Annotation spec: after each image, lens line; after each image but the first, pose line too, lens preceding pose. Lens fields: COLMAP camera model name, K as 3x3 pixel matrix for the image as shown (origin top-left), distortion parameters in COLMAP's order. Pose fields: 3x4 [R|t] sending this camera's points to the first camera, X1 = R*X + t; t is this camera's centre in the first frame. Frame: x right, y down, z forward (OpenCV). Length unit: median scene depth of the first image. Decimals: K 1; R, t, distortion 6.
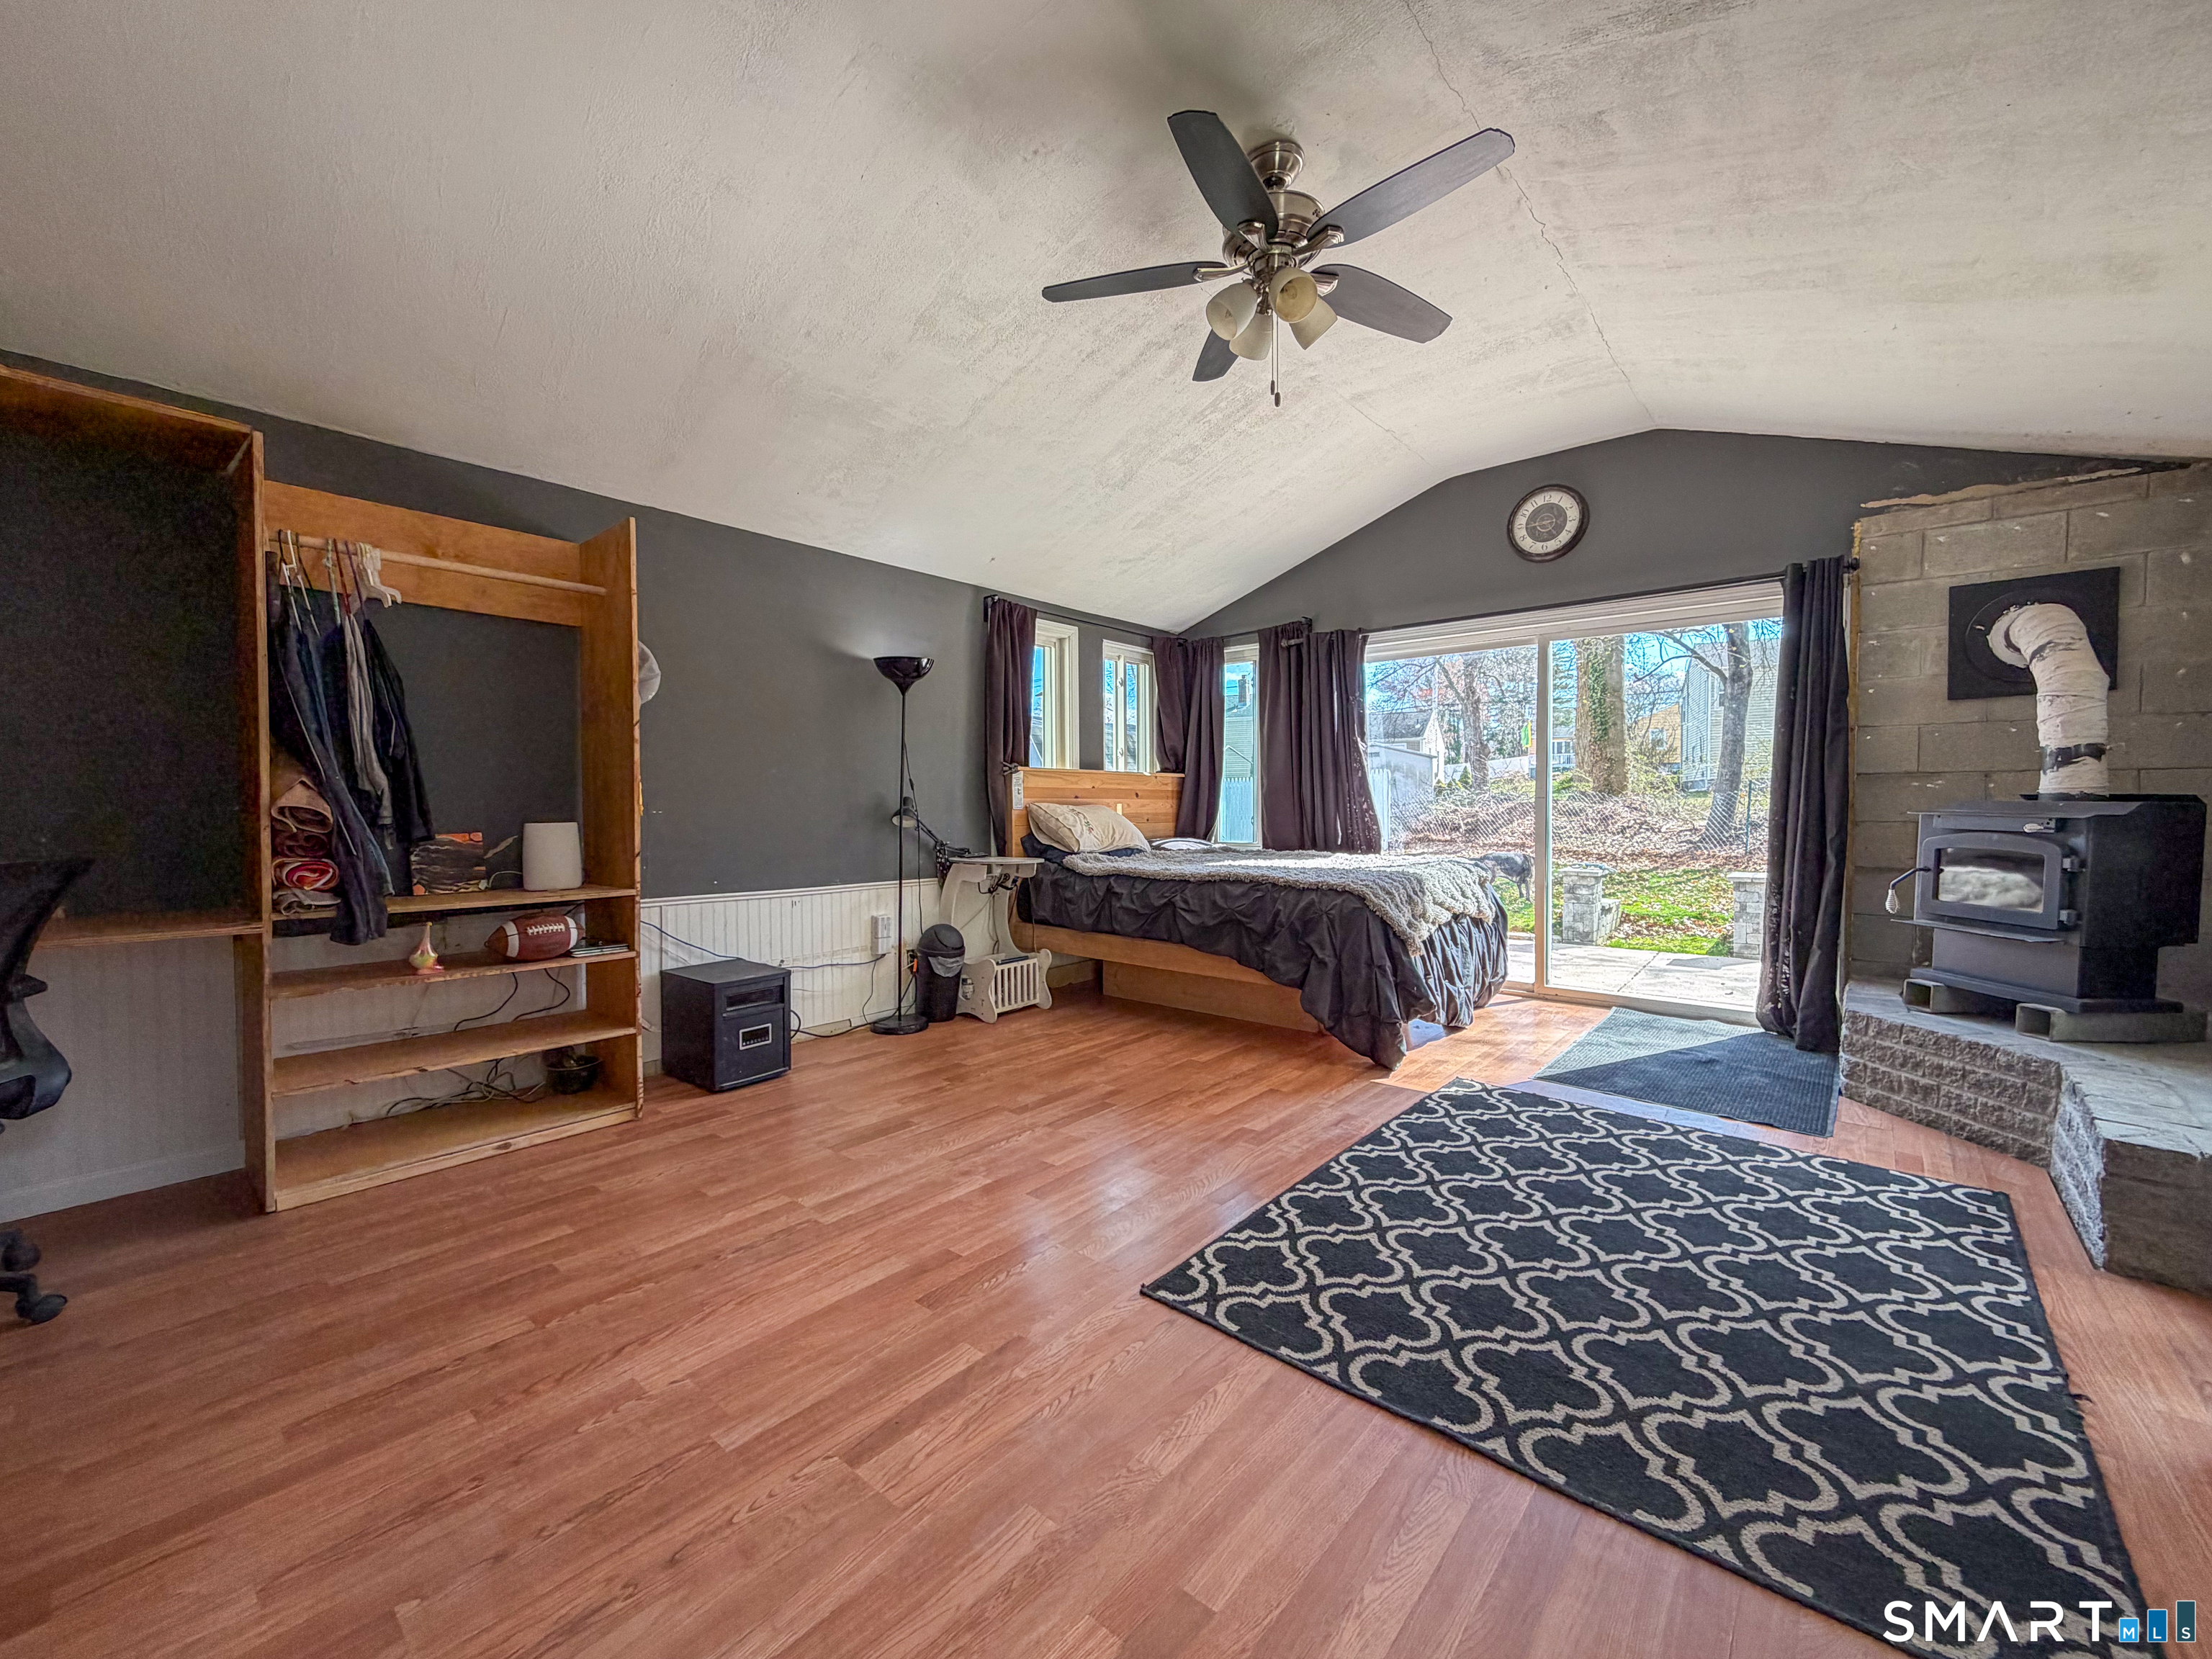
lens RADIAL K [[901.0, 0, 1096.7], [0, 901.0, 830.7], [0, 0, 1]] dist [-0.000347, 0.000321]
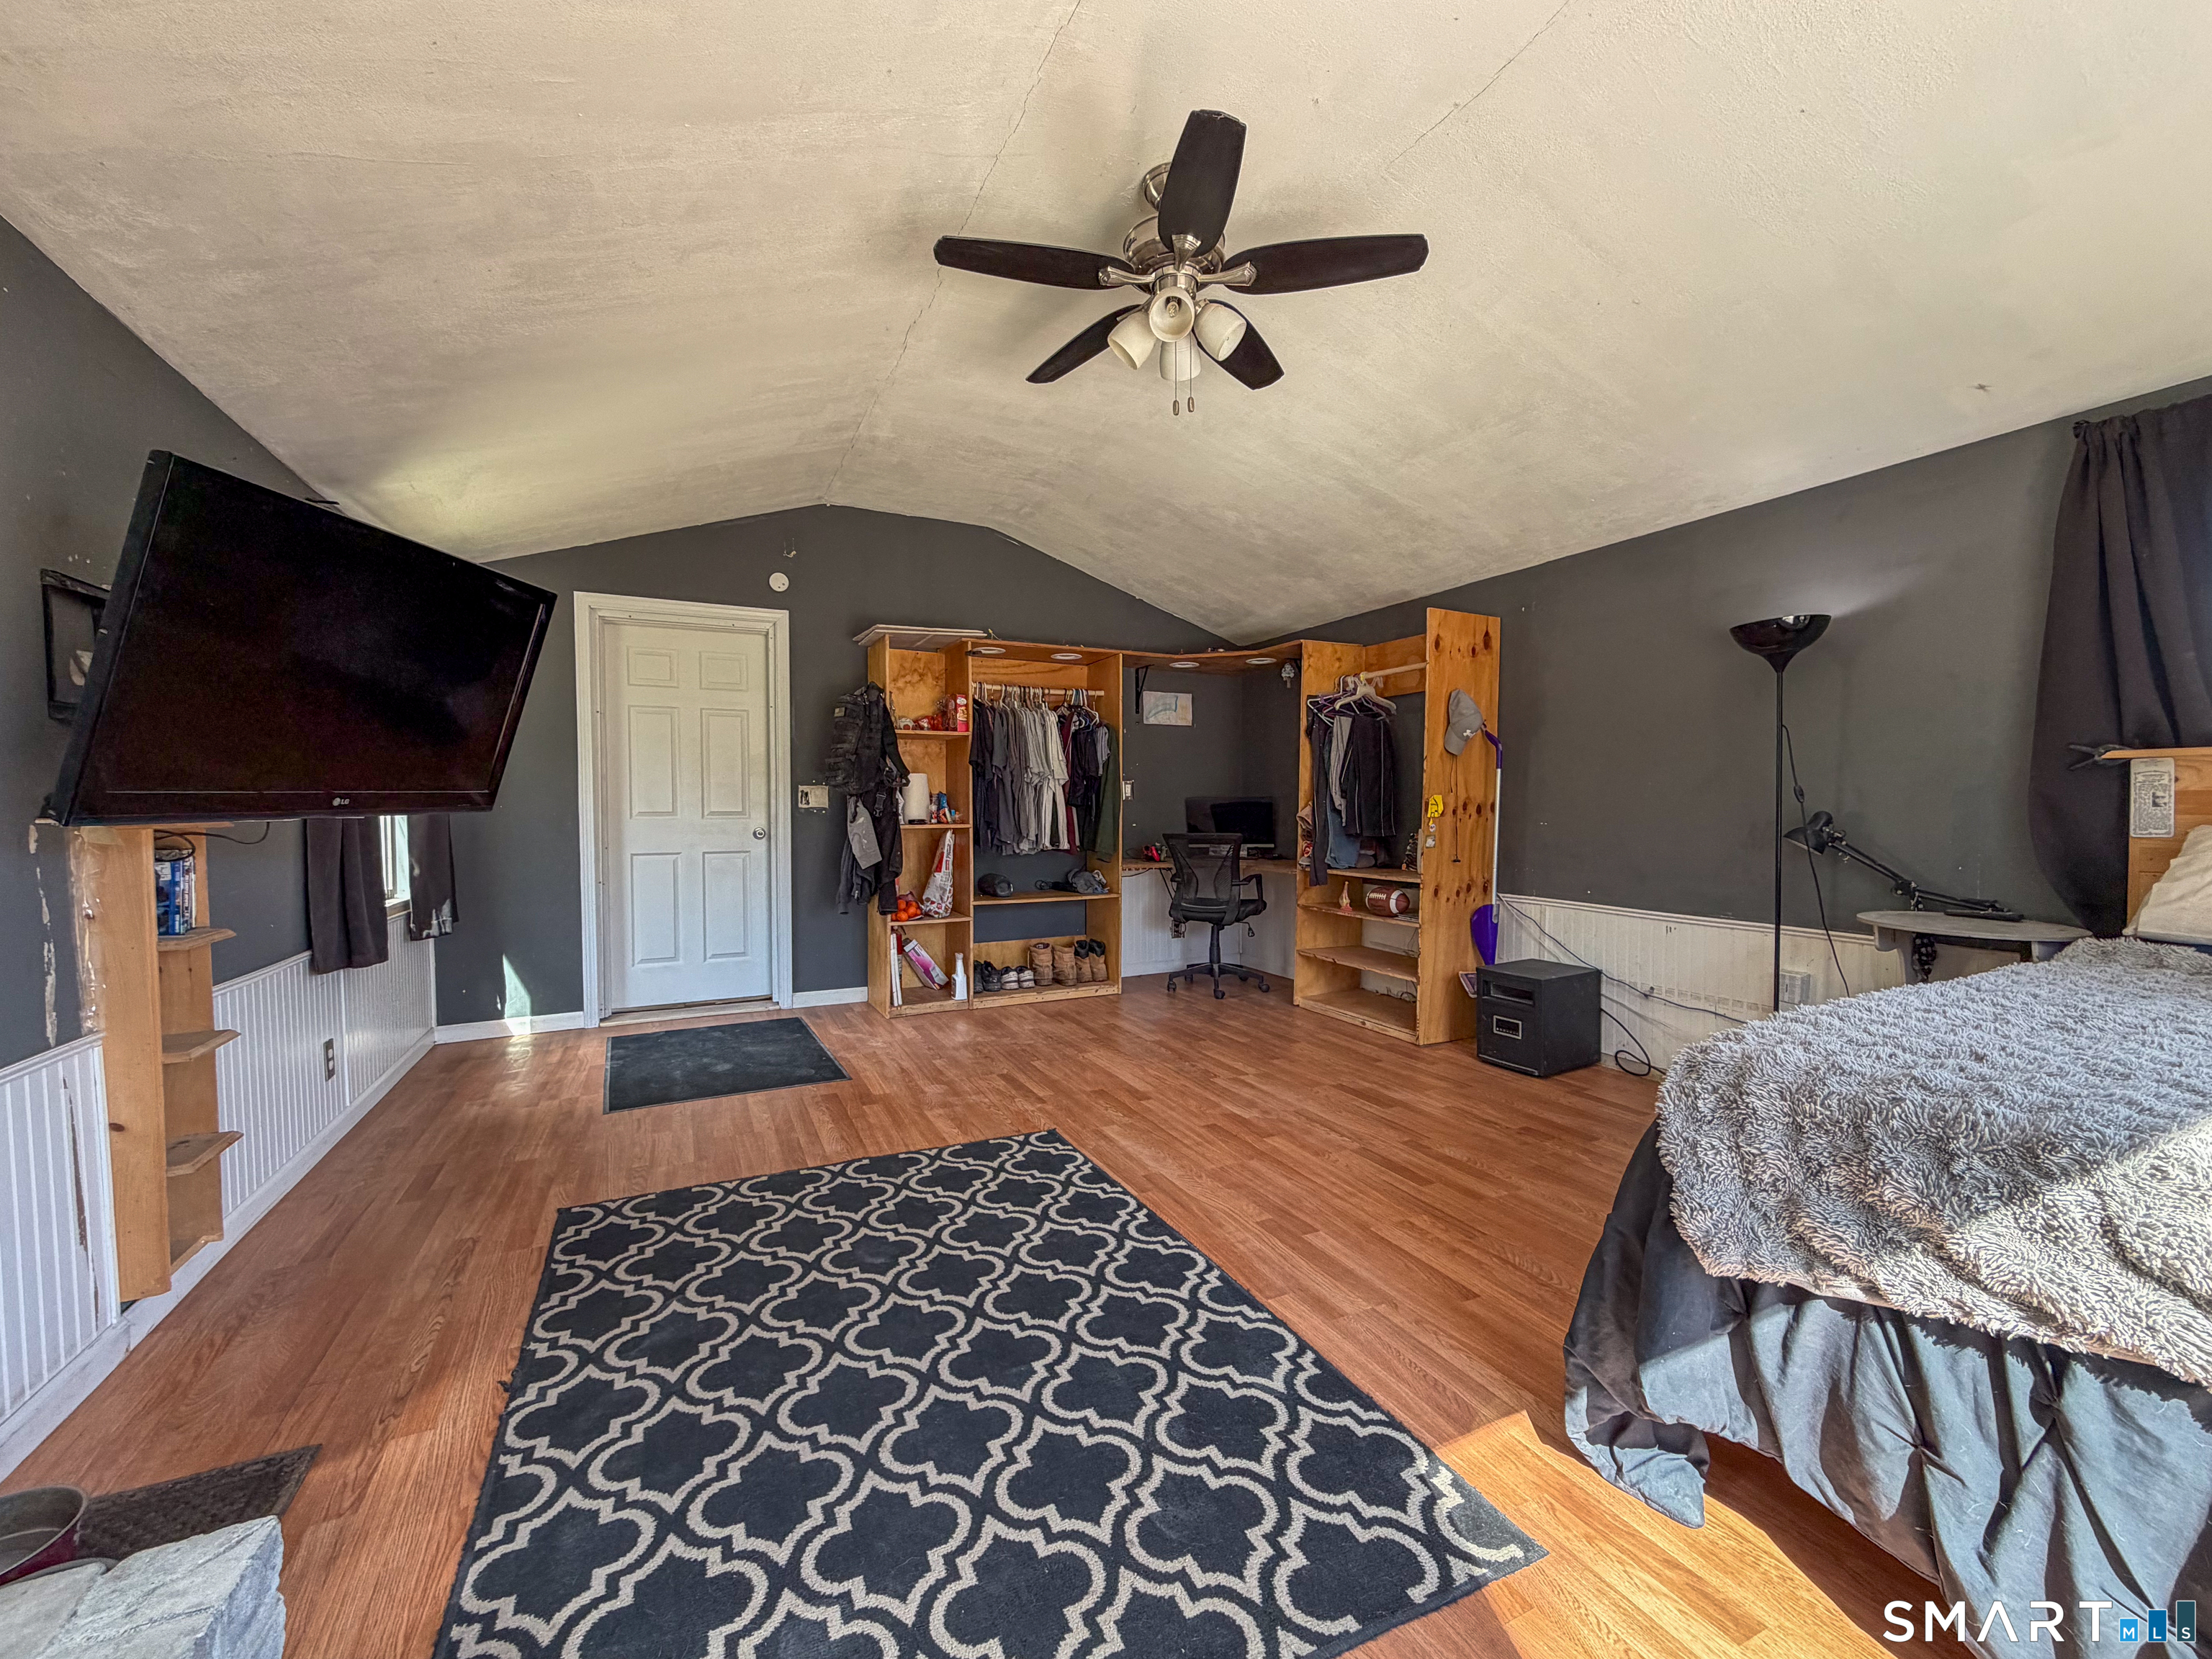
lens RADIAL K [[901.0, 0, 1096.7], [0, 901.0, 830.7], [0, 0, 1]] dist [-0.000347, 0.000321]
pose [[-0.413639, 0.030748, -0.909922, 1.177799], [-0.024052, 0.998712, 0.044682, -0.073613], [0.910123, 0.040368, -0.412366, 1.382982]]
